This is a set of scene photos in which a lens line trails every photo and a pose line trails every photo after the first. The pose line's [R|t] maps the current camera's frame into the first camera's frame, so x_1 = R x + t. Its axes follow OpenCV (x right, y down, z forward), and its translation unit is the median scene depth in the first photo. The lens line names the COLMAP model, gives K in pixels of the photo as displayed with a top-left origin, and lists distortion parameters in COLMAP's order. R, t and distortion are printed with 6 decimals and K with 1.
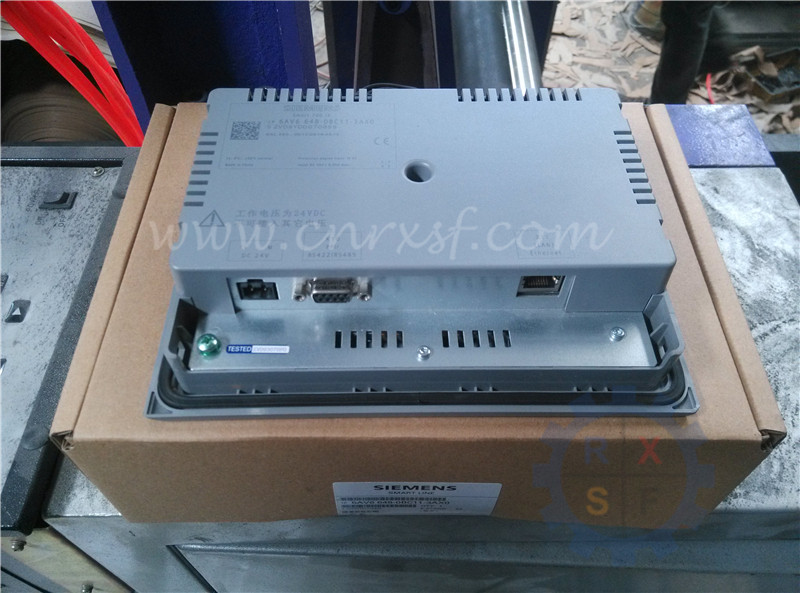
lens RADIAL K [[655.8, 0, 400.0], [0, 655.8, 296.5], [0, 0, 1]] dist [0.076261, -0.087289]
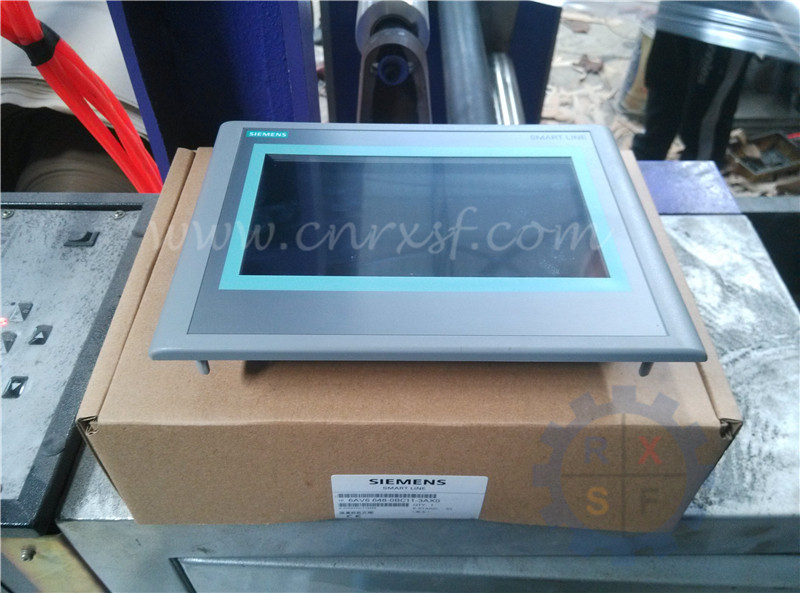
lens RADIAL K [[655.8, 0, 400.0], [0, 655.8, 296.5], [0, 0, 1]] dist [0.076261, -0.087289]
pose [[0.999993, 0.003287, 0.001639, 0.005688], [-0.003072, 0.993096, -0.117264, 0.084848], [-0.002013, 0.117259, 0.993099, -0.077774]]
